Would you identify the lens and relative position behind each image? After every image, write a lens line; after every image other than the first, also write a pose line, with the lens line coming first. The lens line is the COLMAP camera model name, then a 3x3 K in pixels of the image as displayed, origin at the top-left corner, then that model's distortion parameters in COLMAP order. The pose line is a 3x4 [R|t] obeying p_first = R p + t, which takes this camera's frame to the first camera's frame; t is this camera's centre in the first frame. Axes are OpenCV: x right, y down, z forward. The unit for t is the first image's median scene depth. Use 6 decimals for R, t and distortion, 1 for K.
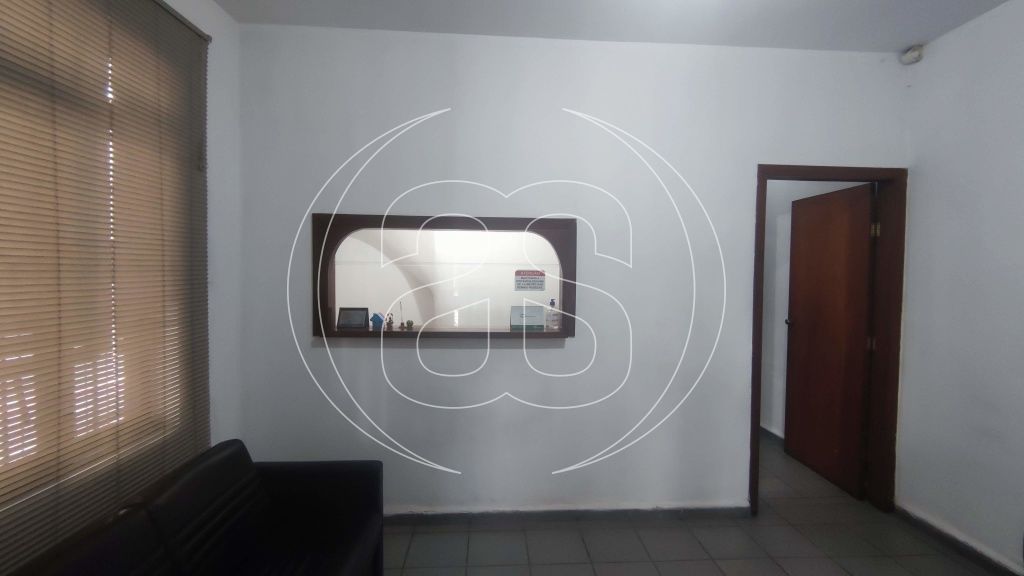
lens RADIAL K [[464.8, 0, 509.1], [0, 464.8, 284.7], [0, 0, 1]] dist [-0.010310, 0.002953]
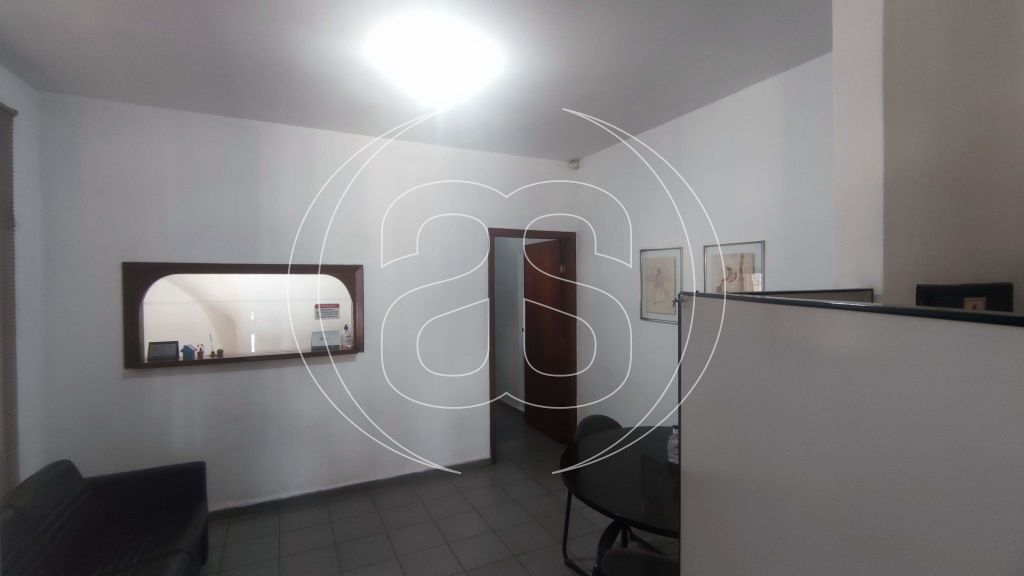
lens RADIAL K [[464.8, 0, 519.3], [0, 464.8, 282.3], [0, 0, 1]] dist [-0.010310, 0.002953]
pose [[0.910137, -0.018263, 0.413904, -0.002262], [0.030538, 0.999268, -0.023058, -0.044747], [-0.413180, 0.033626, 0.910028, -0.415794]]
